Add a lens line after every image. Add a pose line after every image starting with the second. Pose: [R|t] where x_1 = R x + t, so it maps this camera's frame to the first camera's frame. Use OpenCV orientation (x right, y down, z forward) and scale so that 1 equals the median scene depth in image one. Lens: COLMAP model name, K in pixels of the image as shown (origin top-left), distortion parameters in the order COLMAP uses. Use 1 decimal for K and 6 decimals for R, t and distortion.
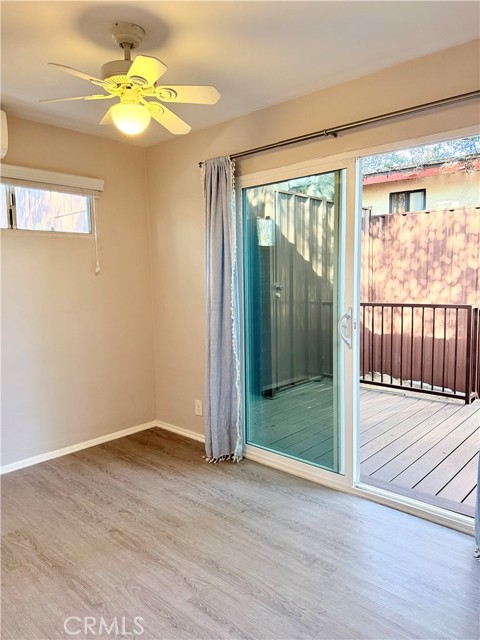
lens RADIAL K [[448.6, 0, 237.8], [0, 448.6, 318.2], [0, 0, 1]] dist [0.054312, -0.068239]
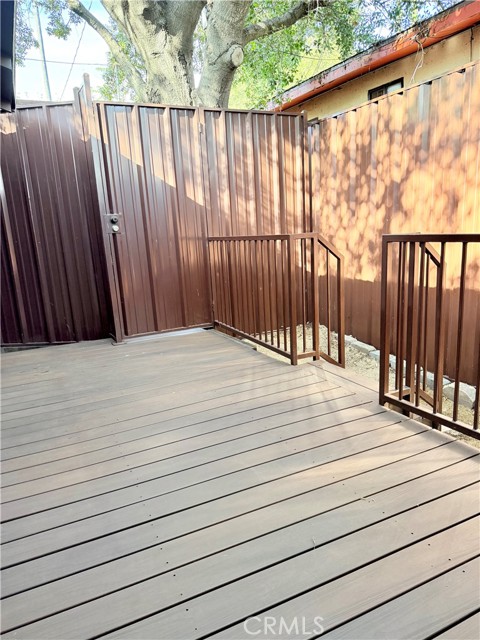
lens RADIAL K [[448.6, 0, 238.8], [0, 448.6, 320.6], [0, 0, 1]] dist [0.054312, -0.068239]
pose [[0.927228, 0.039197, -0.372441, 0.651467], [0.008135, 0.992165, 0.124673, 0.019462], [0.374409, -0.118630, 0.919644, 0.259150]]
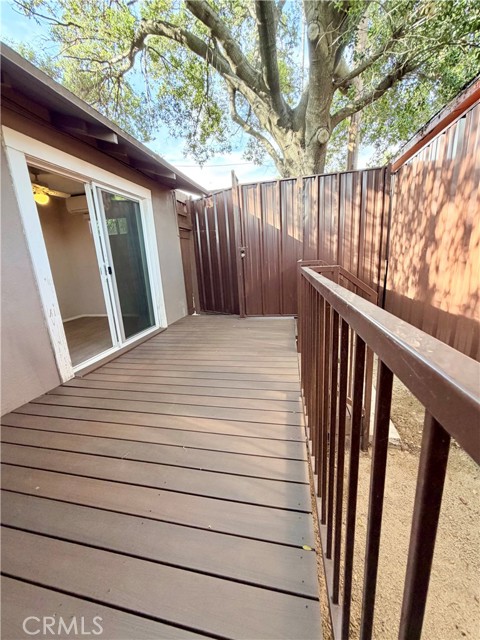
lens RADIAL K [[254.1, 0, 239.8], [0, 254.1, 316.8], [0, 0, 1]] dist [0.002375, -0.000350]
pose [[0.501777, 0.176212, -0.846859, 0.881929], [-0.027775, 0.981808, 0.187834, -0.006979], [0.864551, -0.070730, 0.497543, 0.533448]]
